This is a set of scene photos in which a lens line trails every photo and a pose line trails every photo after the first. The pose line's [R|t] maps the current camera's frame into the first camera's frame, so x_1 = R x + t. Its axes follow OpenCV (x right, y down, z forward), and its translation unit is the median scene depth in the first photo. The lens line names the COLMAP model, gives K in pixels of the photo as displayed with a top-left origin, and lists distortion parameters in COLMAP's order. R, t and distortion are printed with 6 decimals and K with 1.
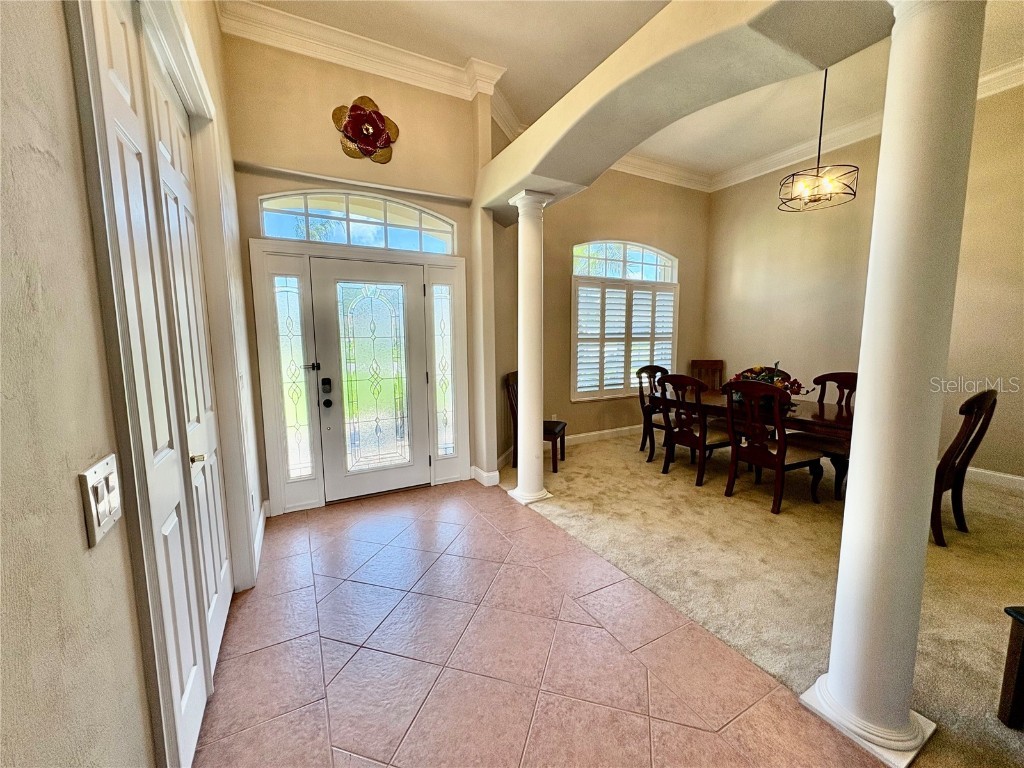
lens RADIAL K [[405.0, 0, 514.6], [0, 405.0, 384.7], [0, 0, 1]] dist [-0.000883, 0.000475]
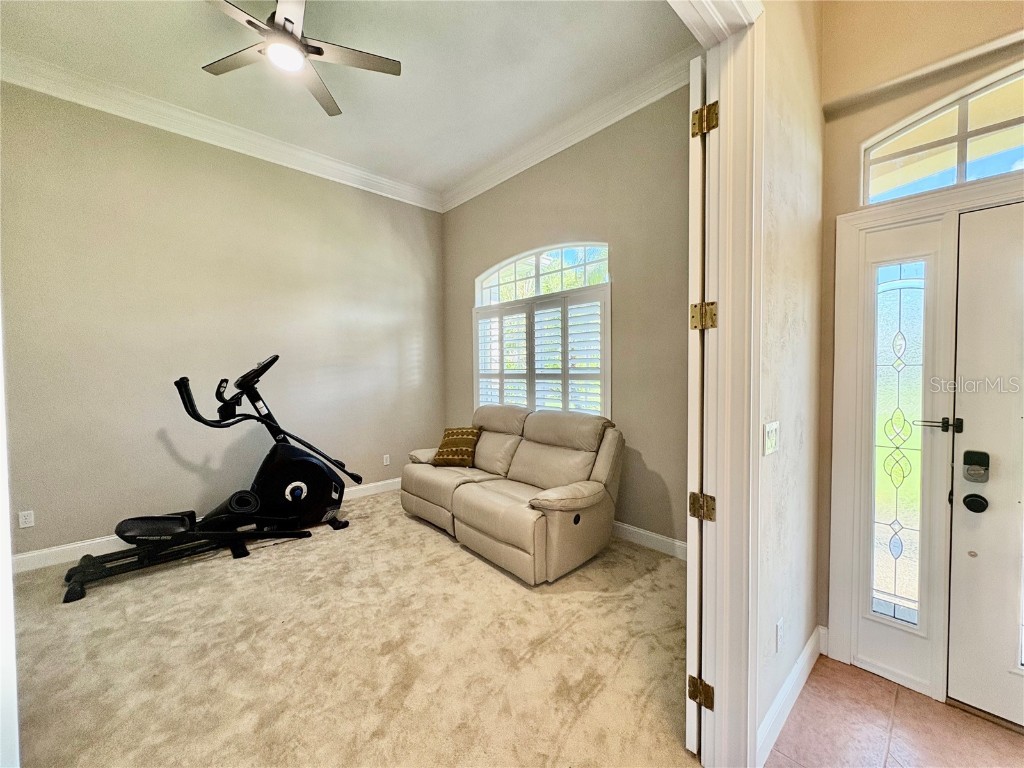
lens RADIAL K [[405.0, 0, 510.9], [0, 405.0, 378.6], [0, 0, 1]] dist [-0.000883, 0.000475]
pose [[0.259323, 0.027861, -0.965389, 1.420716], [-0.112831, 0.993613, -0.001633, -0.144352], [0.959177, 0.109349, 0.260810, 1.089515]]
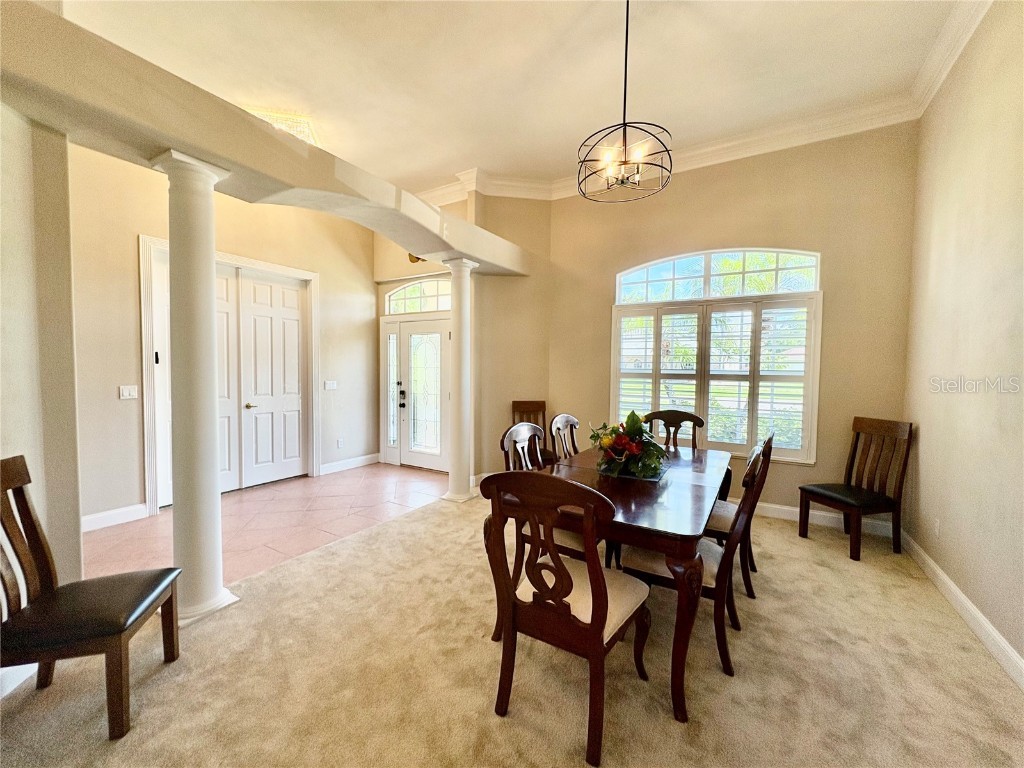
lens RADIAL K [[405.0, 0, 507.0], [0, 405.0, 384.8], [0, 0, 1]] dist [-0.000883, 0.000475]
pose [[0.501945, 0.052921, -0.863279, 1.066574], [-0.120479, 0.992673, -0.009198, -0.066146], [0.856467, 0.108624, 0.504644, 0.435039]]
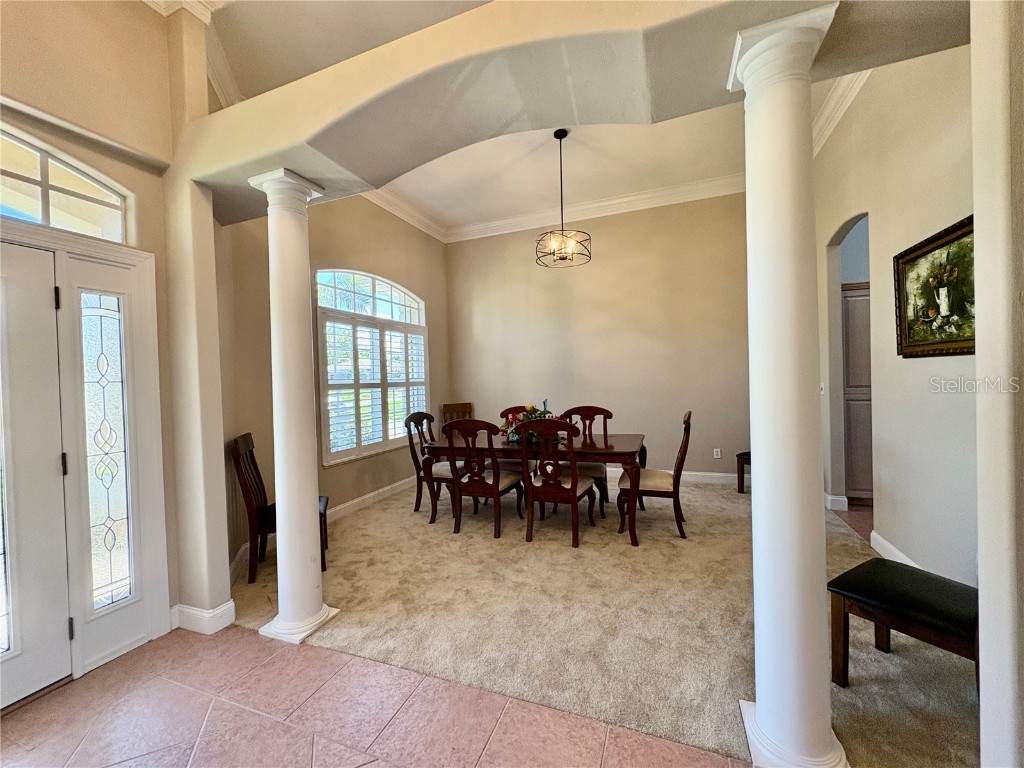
lens RADIAL K [[405.0, 0, 509.7], [0, 405.0, 386.0], [0, 0, 1]] dist [-0.000883, 0.000475]
pose [[0.765967, -0.029356, 0.642209, -0.105467], [0.103201, 0.991616, -0.077762, -0.018607], [-0.634542, 0.125840, 0.762575, 0.224817]]
